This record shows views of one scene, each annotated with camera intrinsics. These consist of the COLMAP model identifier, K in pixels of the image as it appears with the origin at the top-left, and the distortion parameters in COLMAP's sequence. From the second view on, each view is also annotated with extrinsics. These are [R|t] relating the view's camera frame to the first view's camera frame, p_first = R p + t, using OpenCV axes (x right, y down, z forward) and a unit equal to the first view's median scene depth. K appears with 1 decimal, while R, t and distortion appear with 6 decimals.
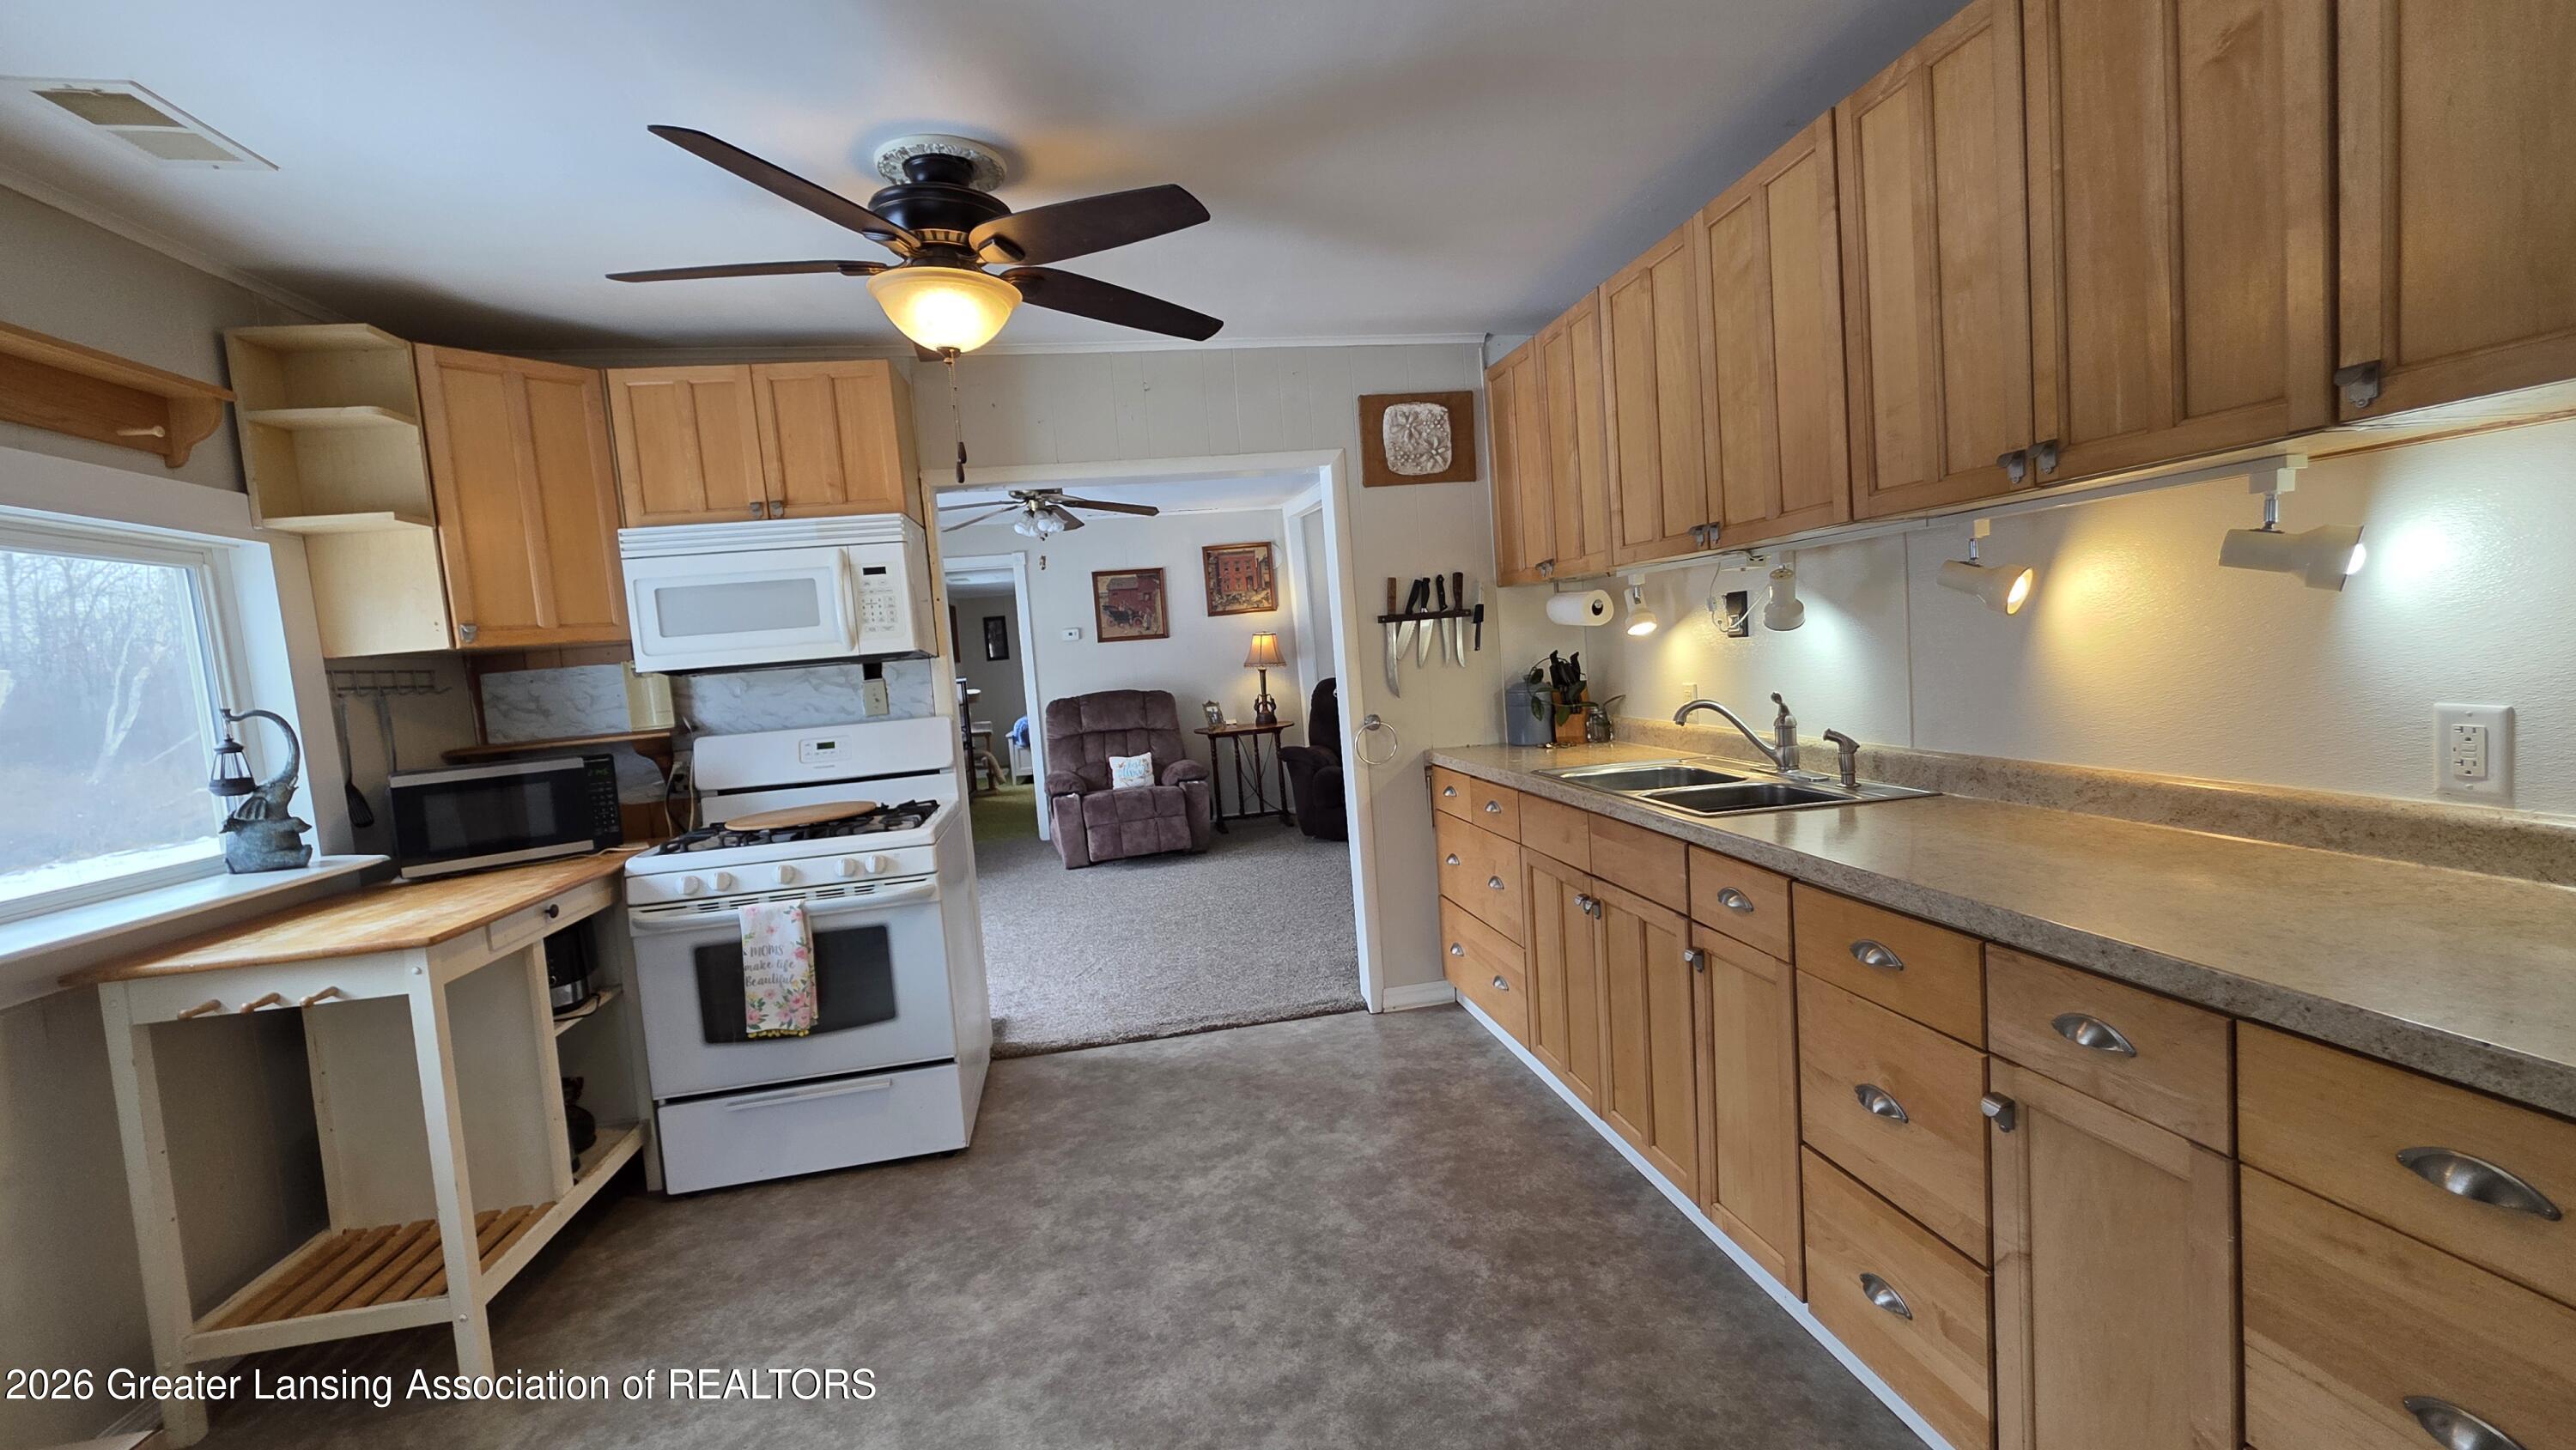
lens RADIAL K [[1032.1, 0, 1278.7], [0, 1032.1, 724.2], [0, 0, 1]] dist [0.000853, -0.000039]
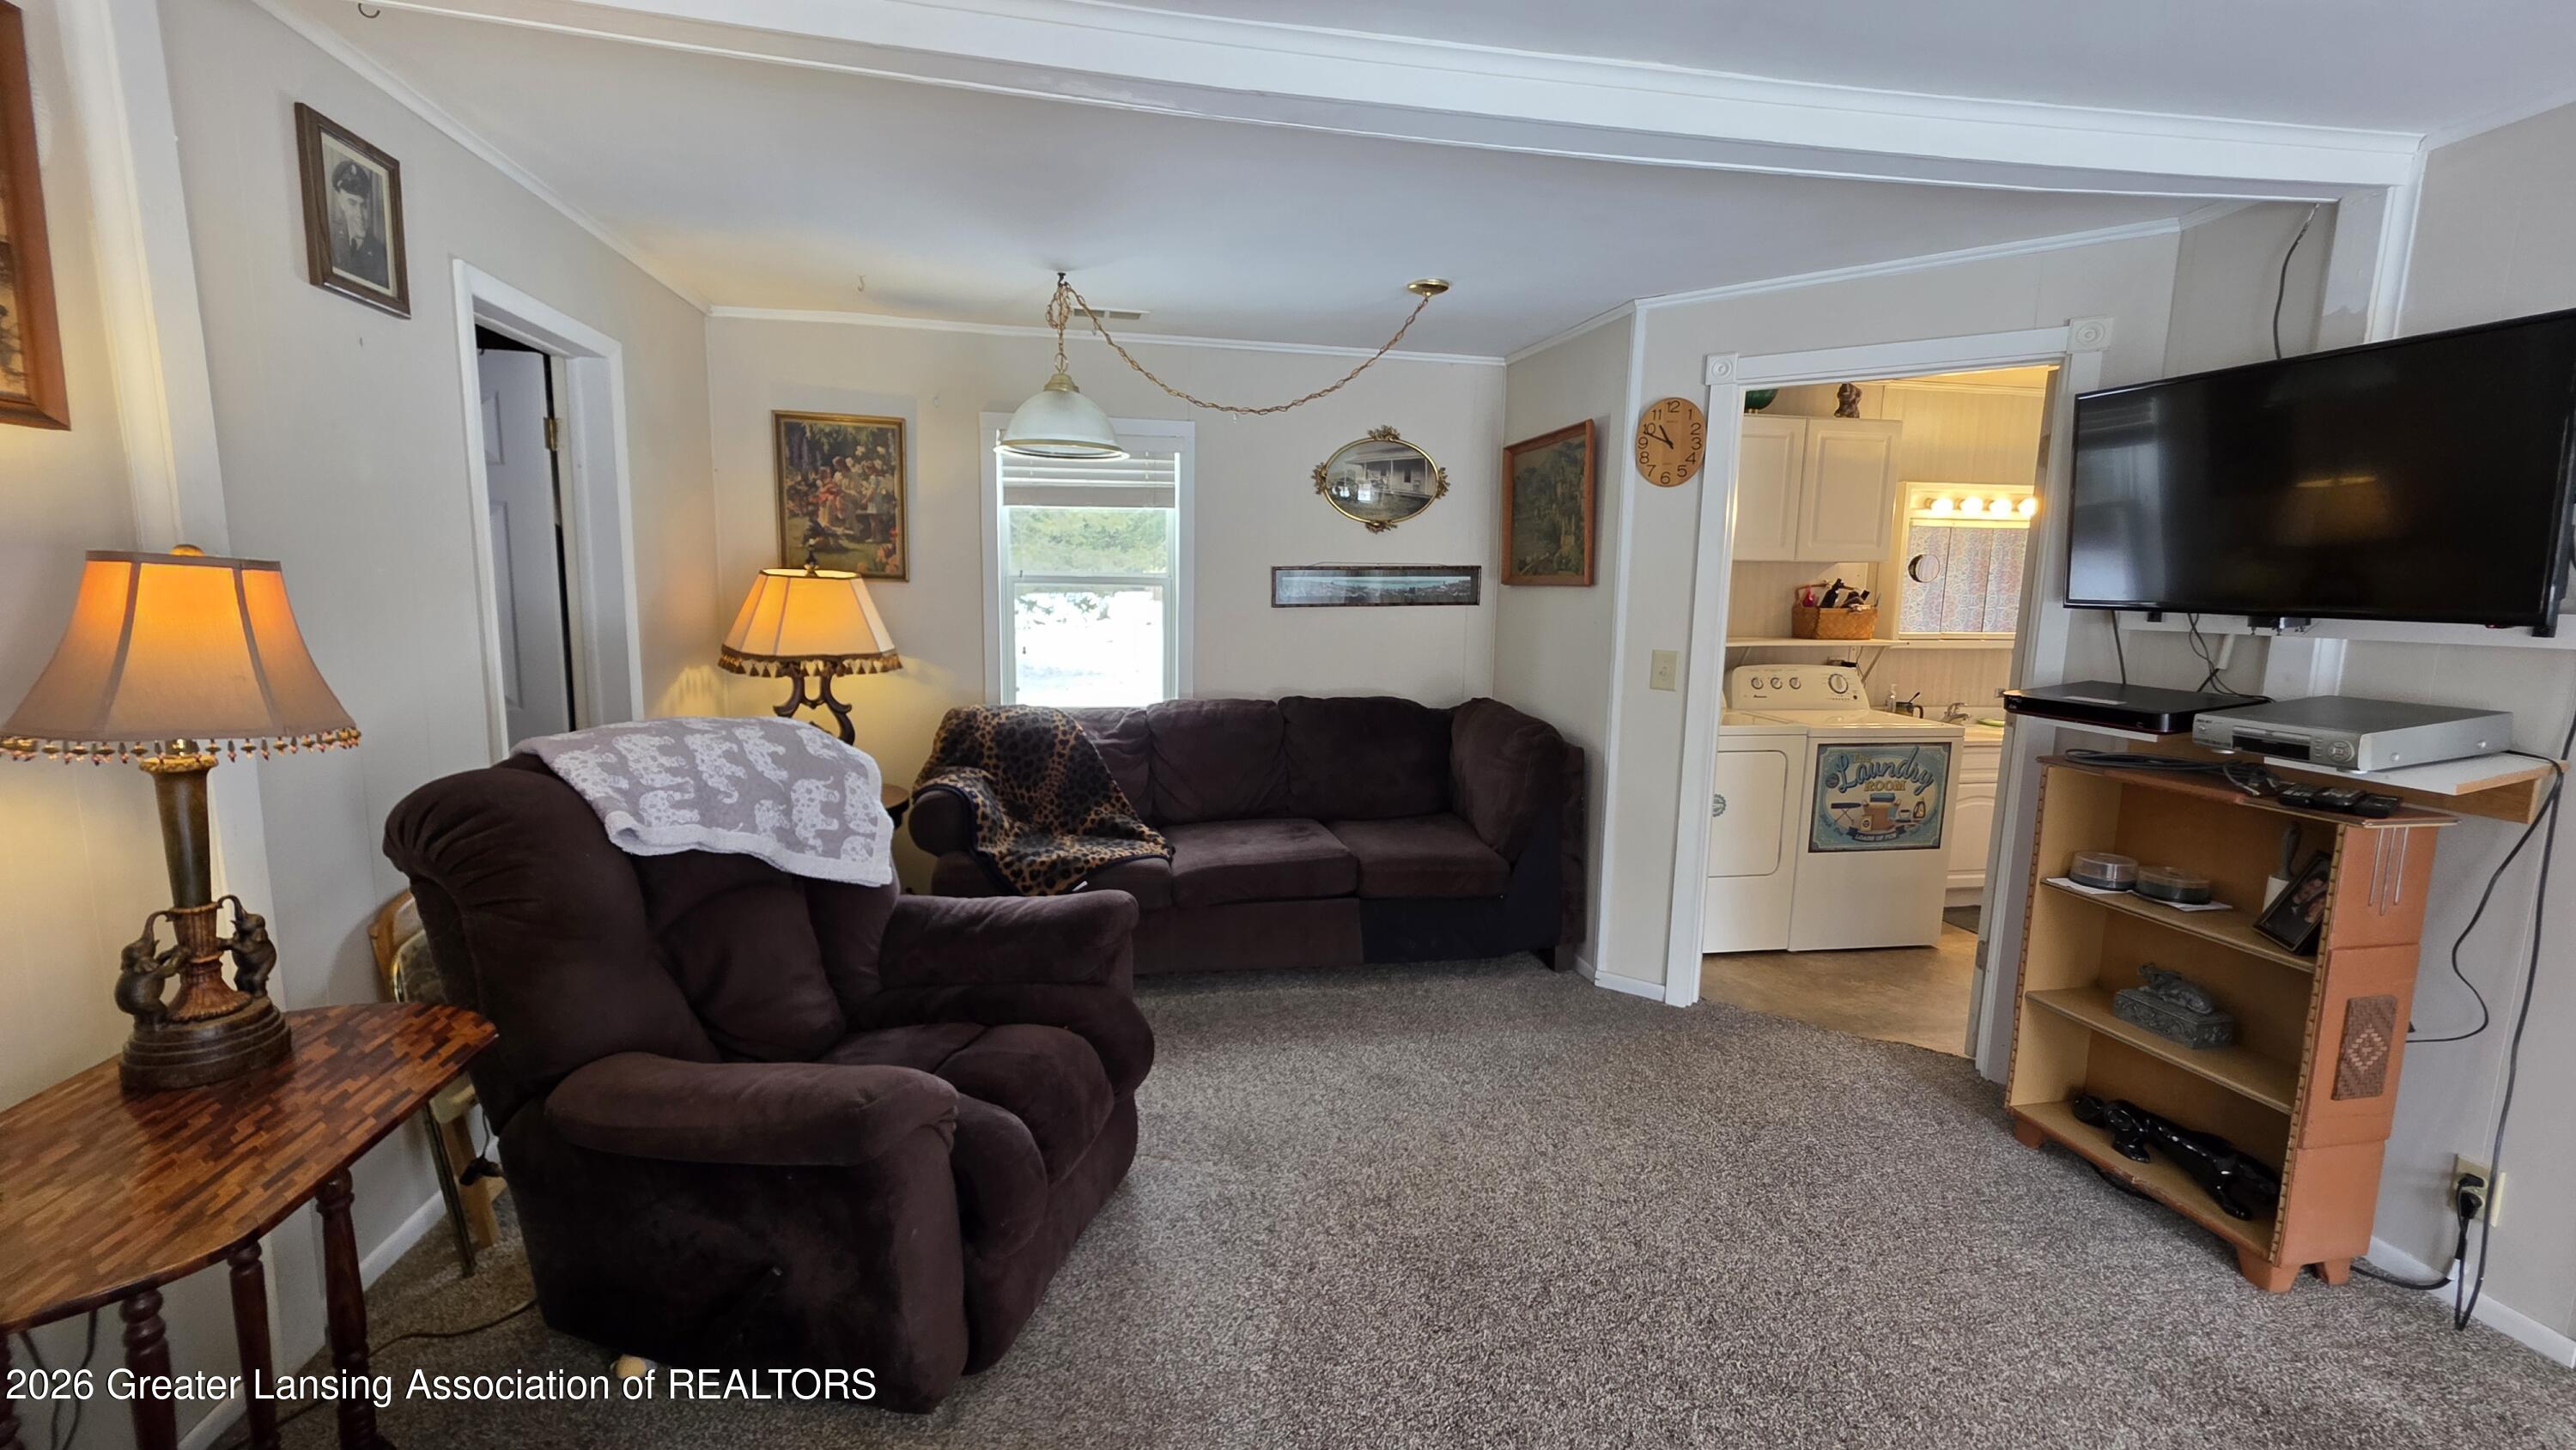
lens RADIAL K [[1032.1, 0, 1275.5], [0, 1032.1, 726.9], [0, 0, 1]] dist [0.000853, -0.000039]
pose [[-0.016618, -0.062470, 0.997908, -0.528360], [0.060112, 0.996179, 0.063363, -0.164544], [-0.998053, 0.061039, -0.012799, 2.273925]]
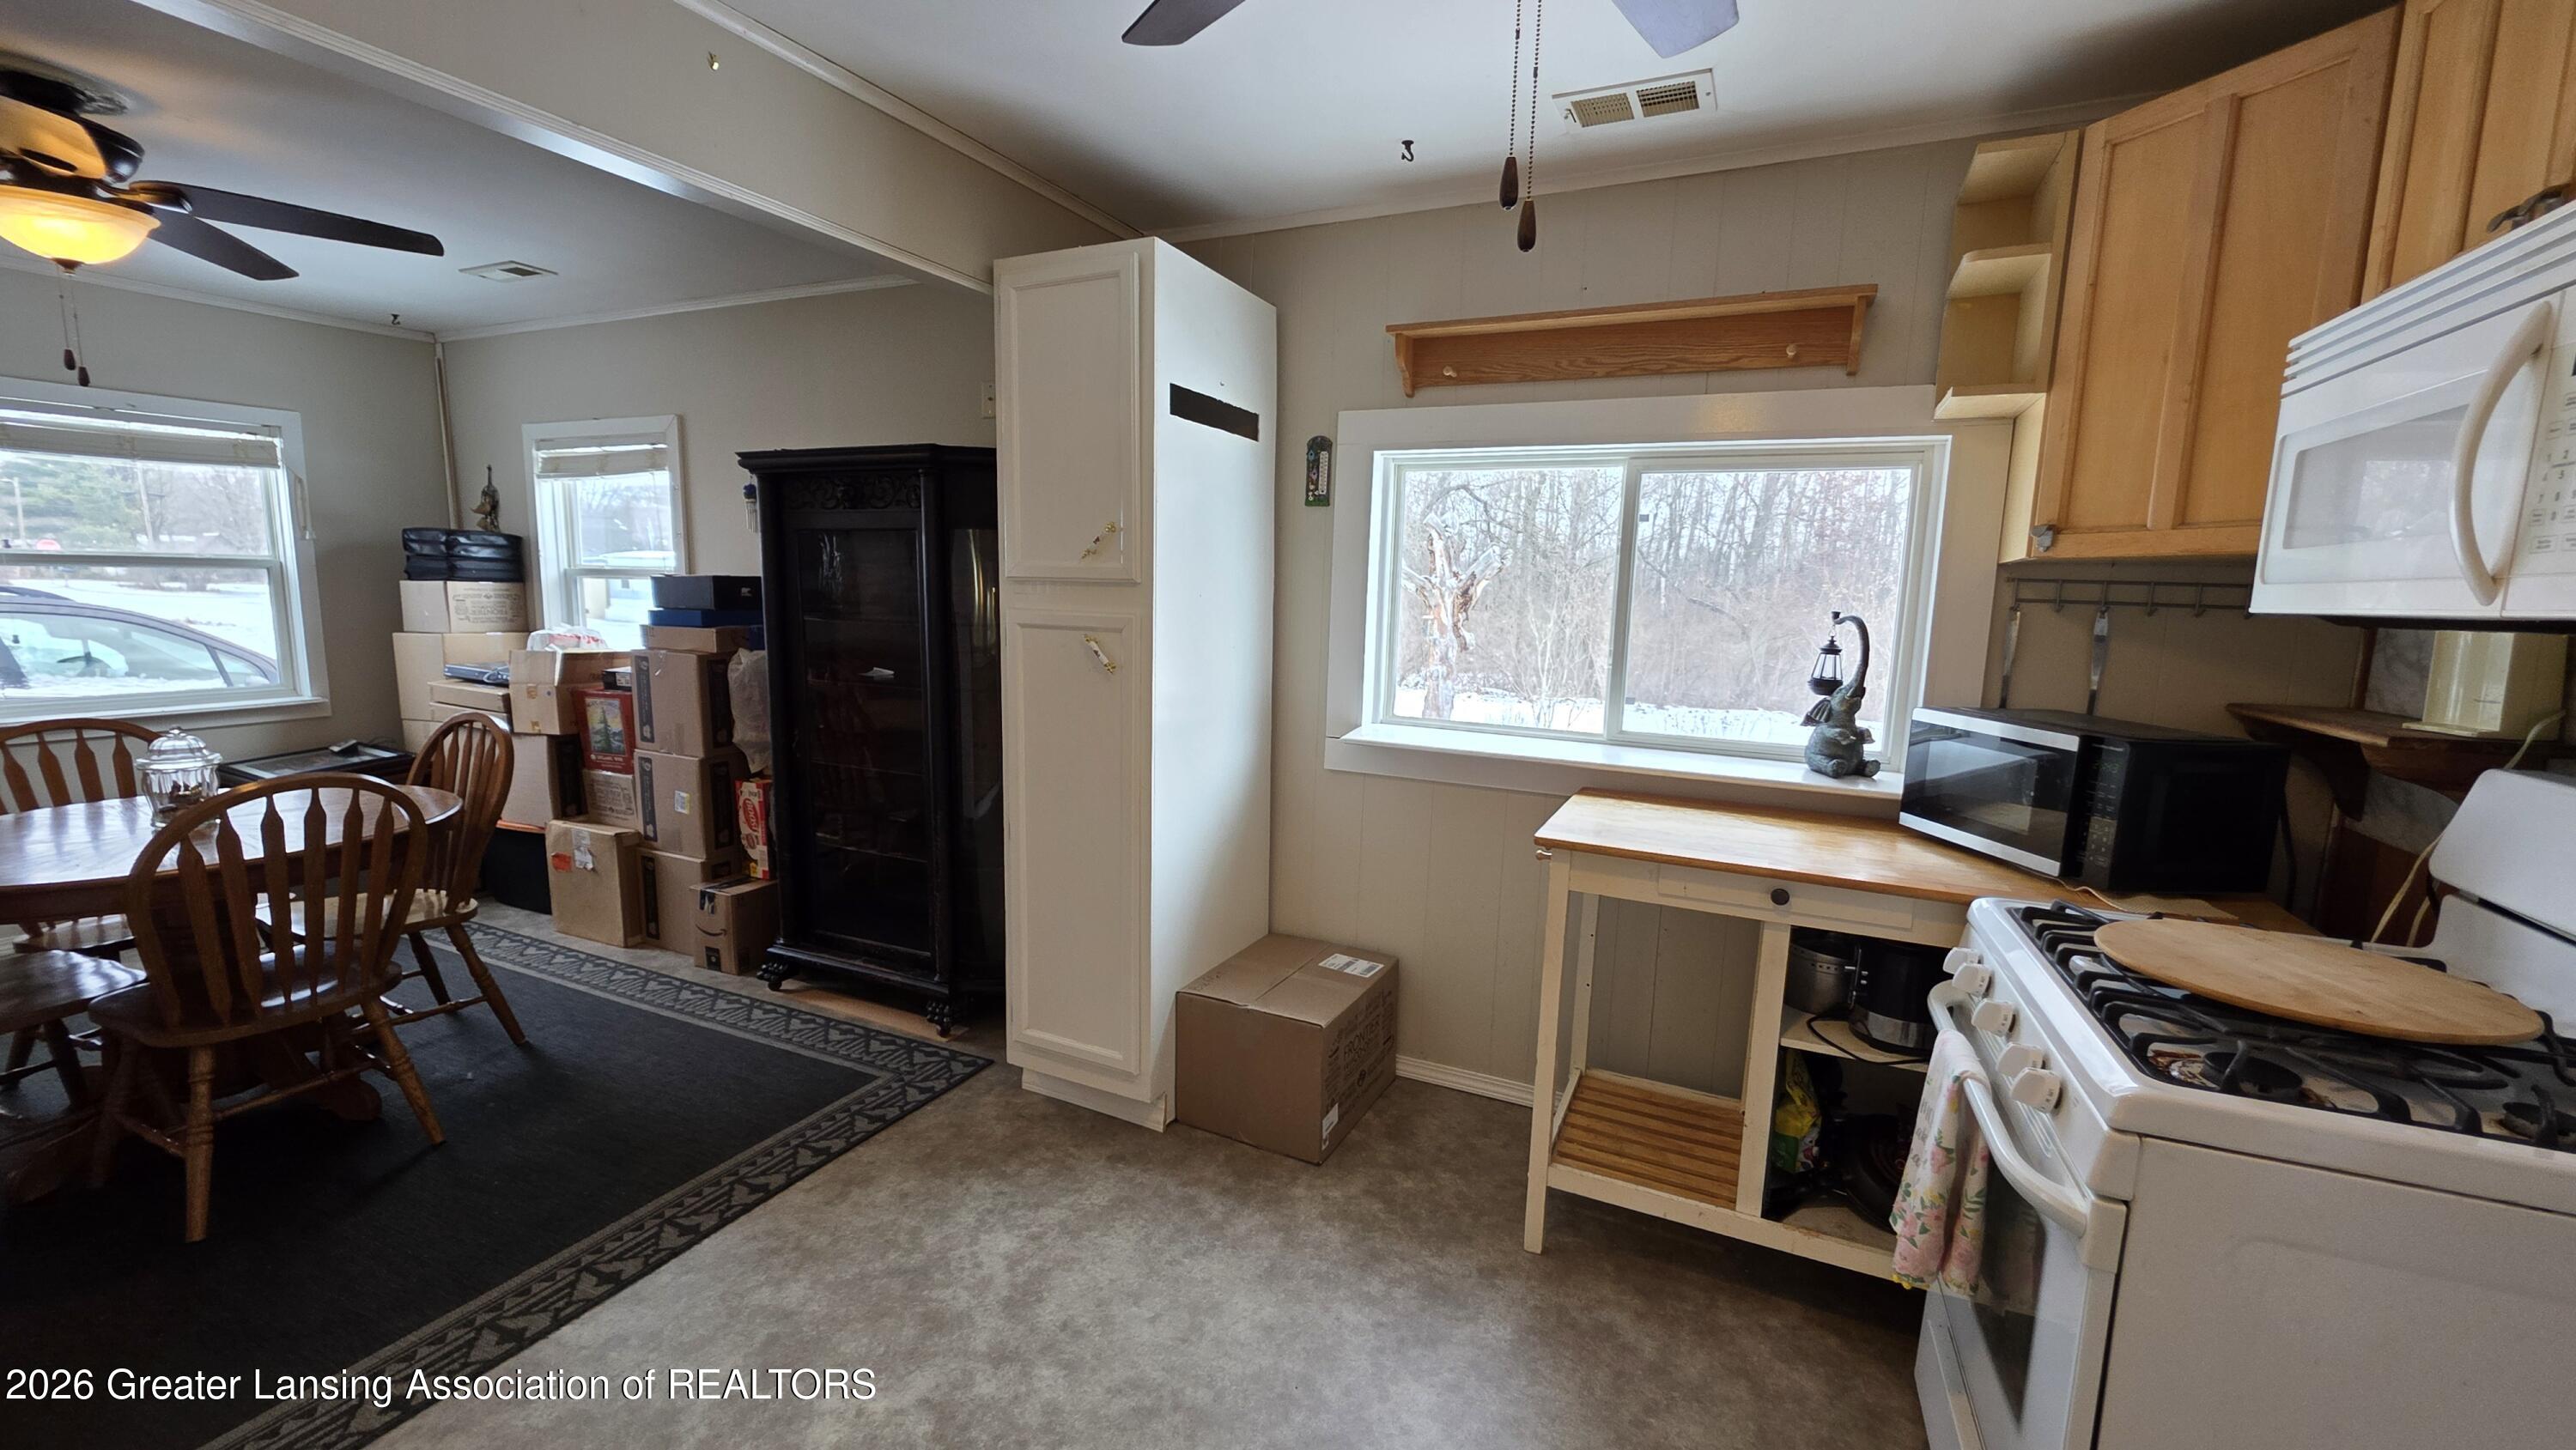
lens RADIAL K [[1032.1, 0, 1283.4], [0, 1032.1, 727.0], [0, 0, 1]] dist [0.000853, -0.000039]
pose [[-0.567188, 0.174966, -0.804789, 0.121905], [-0.043422, 0.969461, 0.241369, -0.106490], [0.822443, 0.171847, -0.542269, 0.936641]]
